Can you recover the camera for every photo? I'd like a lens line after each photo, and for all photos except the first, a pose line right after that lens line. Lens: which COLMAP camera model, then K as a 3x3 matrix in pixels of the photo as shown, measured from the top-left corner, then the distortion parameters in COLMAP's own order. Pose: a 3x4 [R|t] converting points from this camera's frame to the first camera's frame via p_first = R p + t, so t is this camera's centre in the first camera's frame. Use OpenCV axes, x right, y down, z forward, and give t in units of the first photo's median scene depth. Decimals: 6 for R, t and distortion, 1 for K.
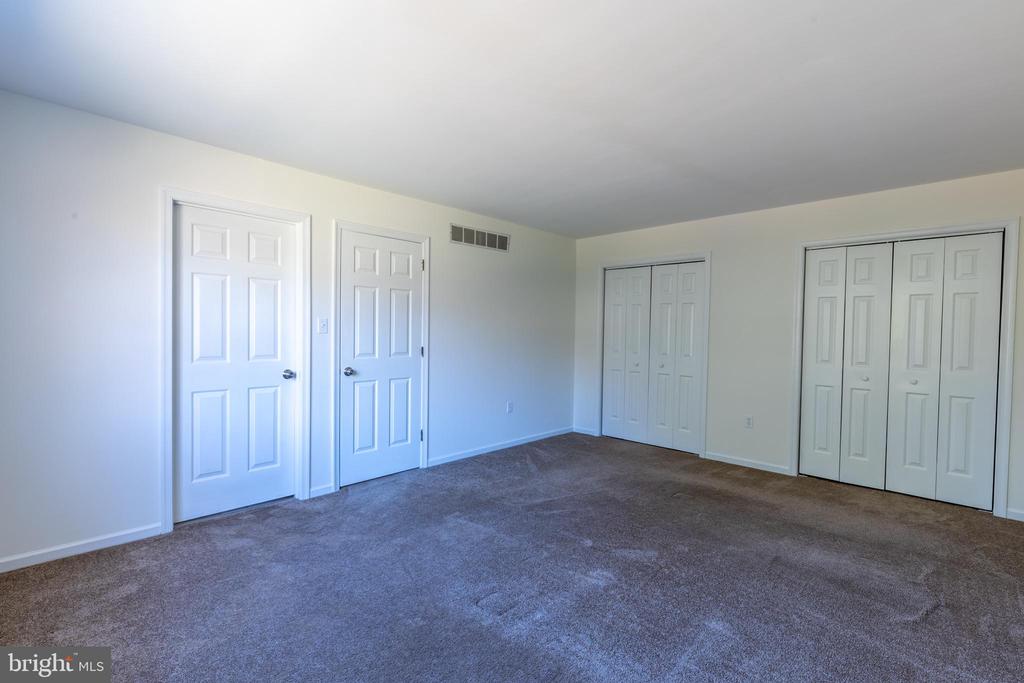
lens RADIAL K [[458.4, 0, 507.1], [0, 458.4, 341.5], [0, 0, 1]] dist [0.001151, 0.001166]
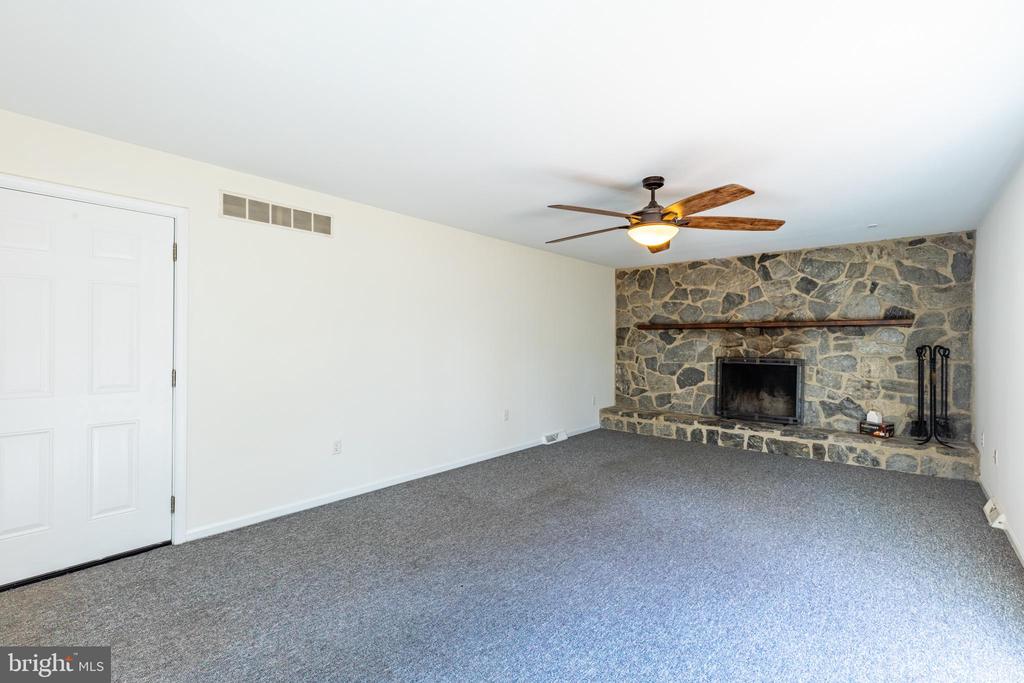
lens RADIAL K [[458.4, 0, 517.5], [0, 458.4, 341.1], [0, 0, 1]] dist [0.001151, 0.001166]
pose [[0.996972, -0.008348, 0.077313, 0.252210], [0.010375, 0.999612, -0.025852, -0.004045], [-0.077067, 0.026576, 0.996672, 0.248701]]
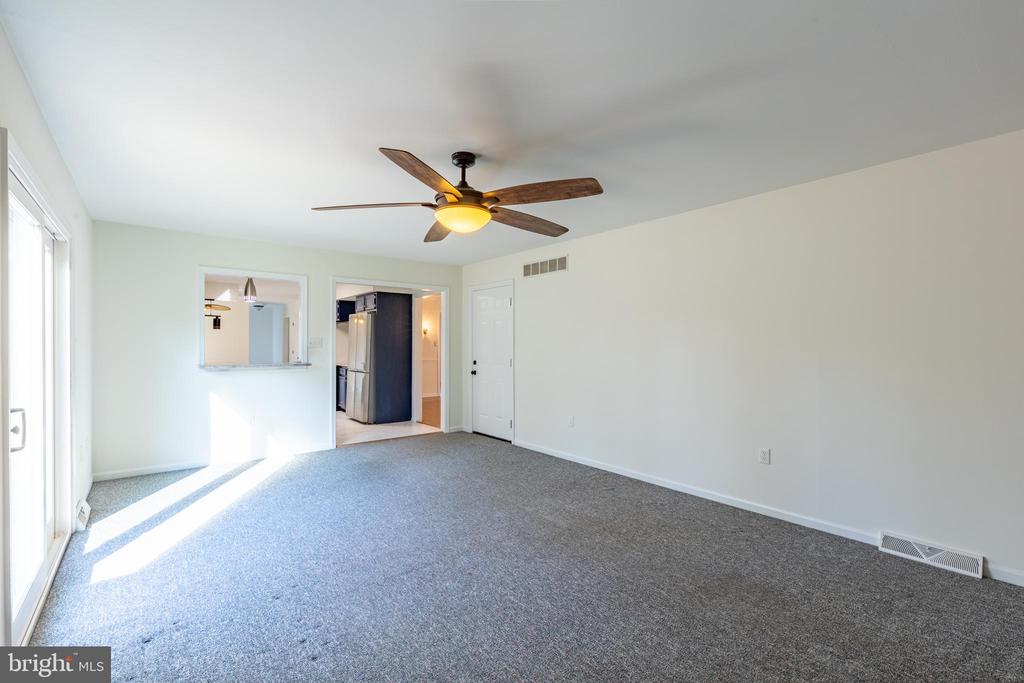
lens RADIAL K [[458.4, 0, 516.5], [0, 458.4, 341.8], [0, 0, 1]] dist [0.001151, 0.001166]
pose [[-0.116534, -0.016480, -0.993050, 1.087251], [-0.023630, 0.999625, -0.013816, -0.015925], [0.992906, 0.021855, -0.116880, 1.050025]]
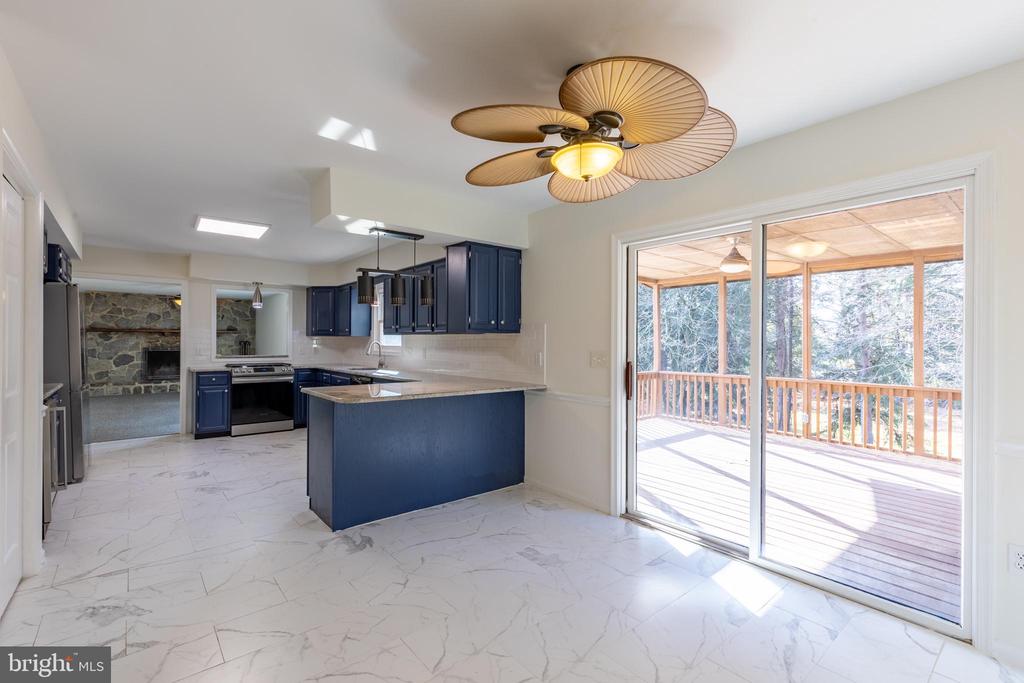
lens RADIAL K [[458.4, 0, 510.5], [0, 458.4, 341.4], [0, 0, 1]] dist [0.001151, 0.001166]
pose [[0.110707, -0.014205, 0.993752, -1.850782], [0.020887, 0.999710, 0.011963, -0.009904], [-0.993634, 0.019432, 0.110972, -1.025479]]
